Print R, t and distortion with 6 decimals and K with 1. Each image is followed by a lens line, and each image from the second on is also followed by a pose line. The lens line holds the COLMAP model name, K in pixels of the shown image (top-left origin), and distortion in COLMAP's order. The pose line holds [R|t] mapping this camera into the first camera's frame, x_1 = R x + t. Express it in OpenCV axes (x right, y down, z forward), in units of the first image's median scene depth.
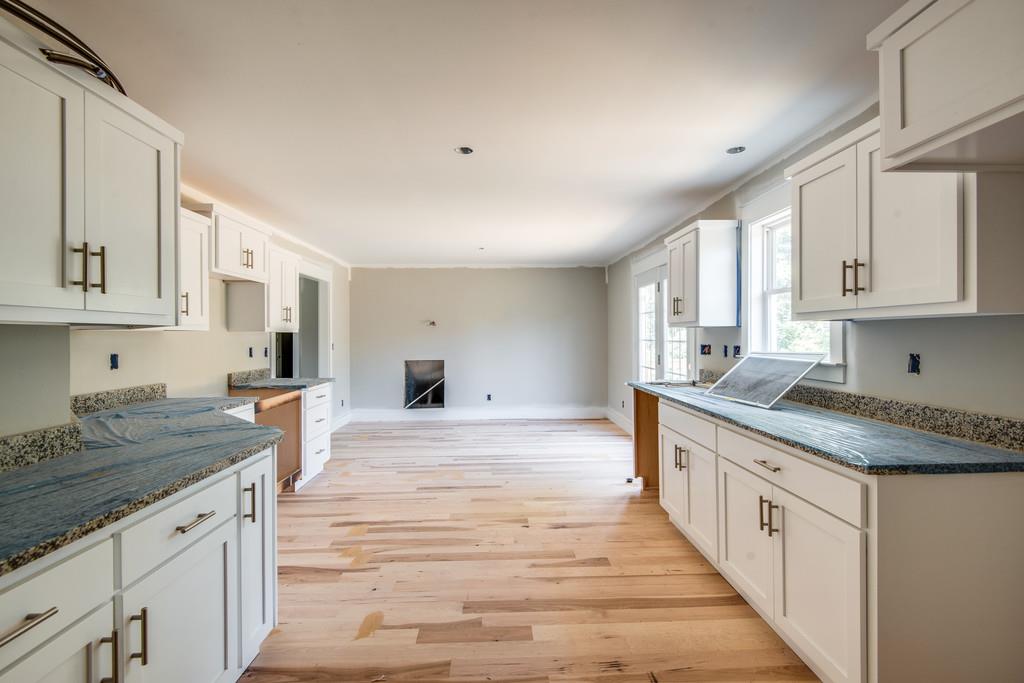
lens RADIAL K [[533.6, 0, 511.0], [0, 533.6, 338.0], [0, 0, 1]] dist [0.003956, 0.000274]
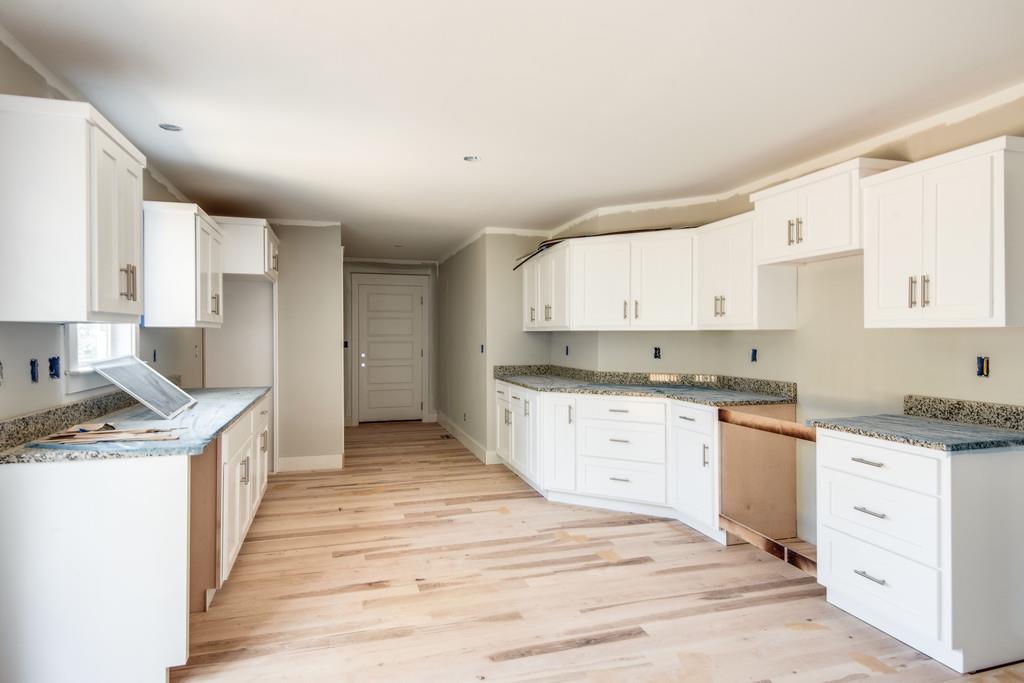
lens RADIAL K [[533.6, 0, 507.3], [0, 533.6, 336.8], [0, 0, 1]] dist [0.003956, 0.000274]
pose [[-0.965646, 0.007588, -0.259750, 0.112005], [0.004432, 0.999909, 0.012733, -0.015341], [0.259823, 0.011144, -0.965592, 1.918633]]
